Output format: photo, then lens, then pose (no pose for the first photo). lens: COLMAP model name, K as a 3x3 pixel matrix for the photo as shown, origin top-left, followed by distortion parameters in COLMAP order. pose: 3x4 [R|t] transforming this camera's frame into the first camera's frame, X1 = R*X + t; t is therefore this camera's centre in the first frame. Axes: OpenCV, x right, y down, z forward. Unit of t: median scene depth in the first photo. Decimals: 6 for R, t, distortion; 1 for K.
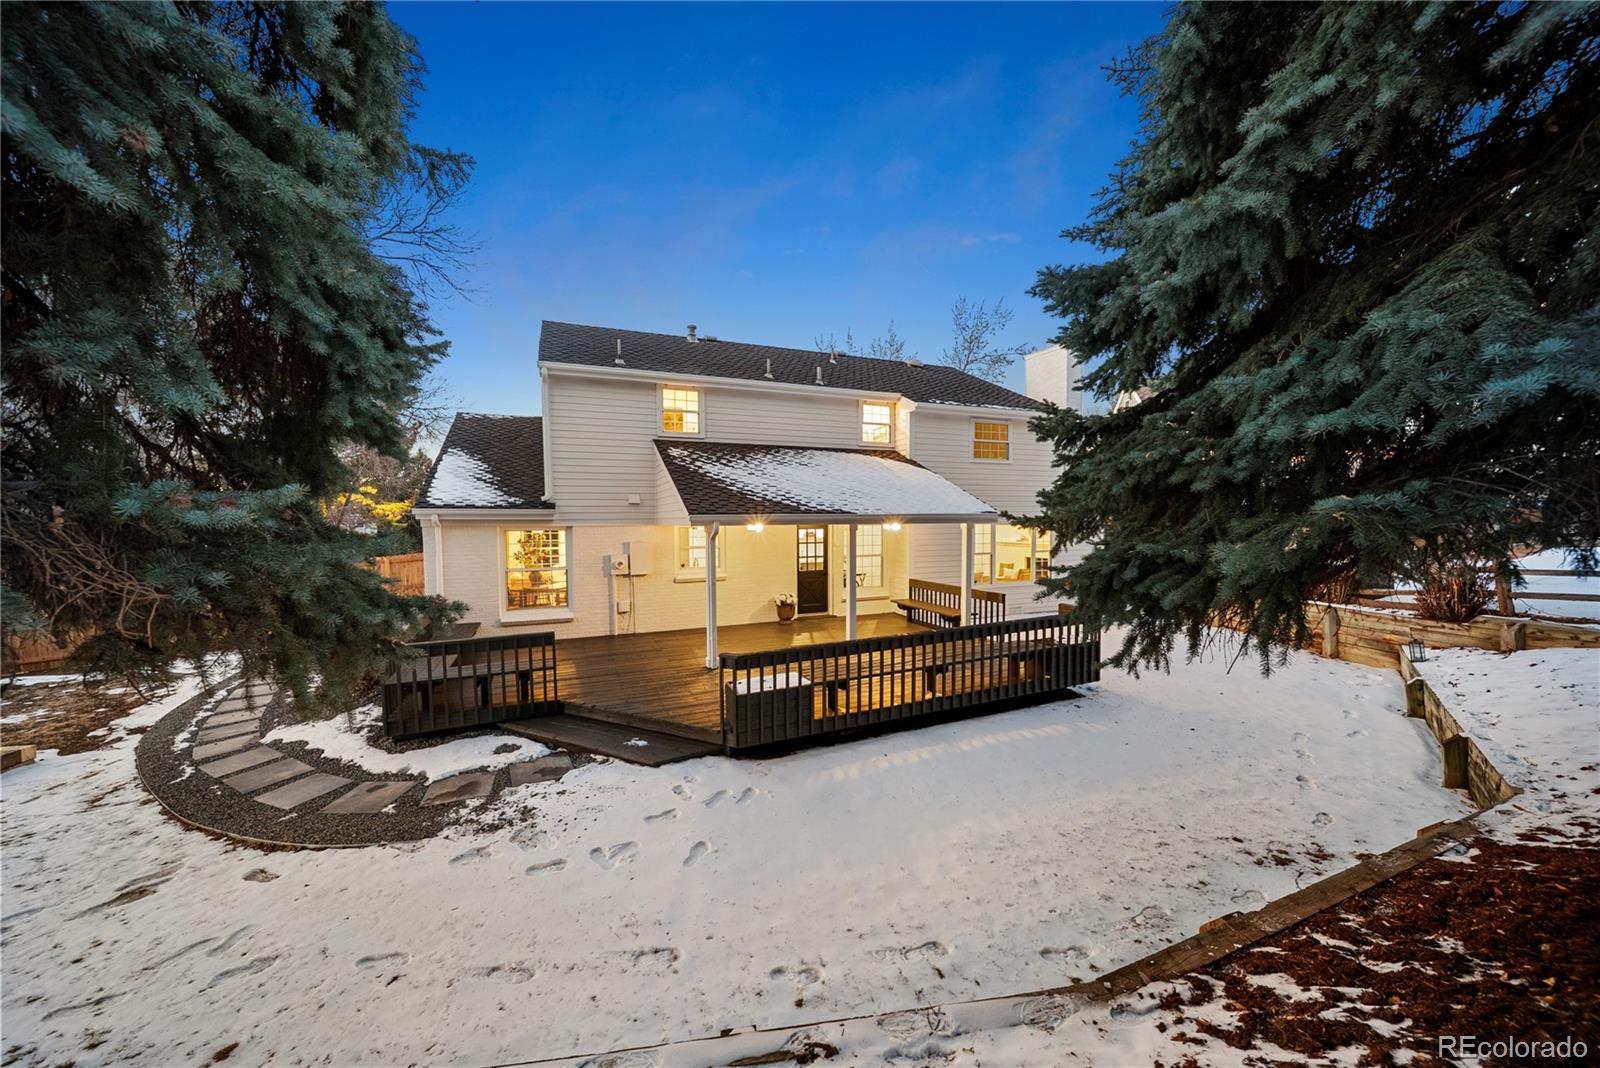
lens RADIAL K [[582.8, 0, 800.0], [0, 582.8, 534.0], [0, 0, 1]] dist [0.000258, -0.002594]
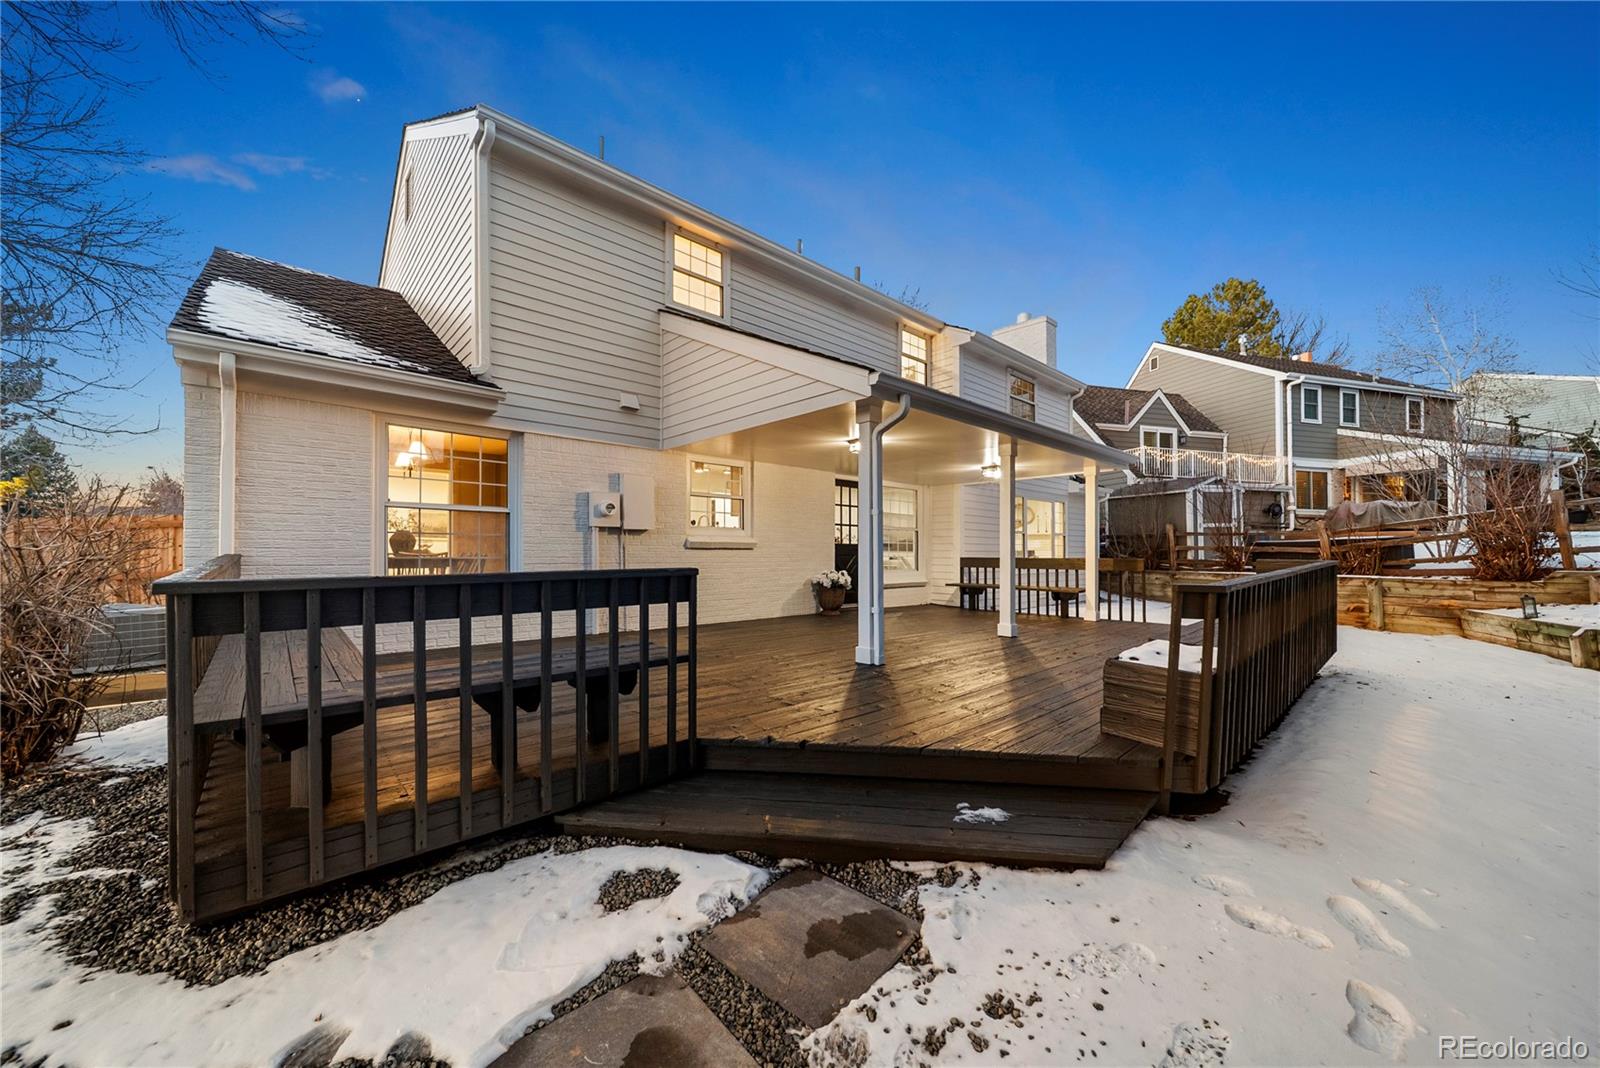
lens RADIAL K [[598.5, 0, 807.4], [0, 598.5, 541.1], [0, 0, 1]] dist [-0.002514, -0.000658]
pose [[0.937683, 0.017990, 0.347027, -0.512451], [-0.000643, 0.998747, -0.050037, 0.175909], [-0.347492, 0.046696, 0.936519, 0.601527]]
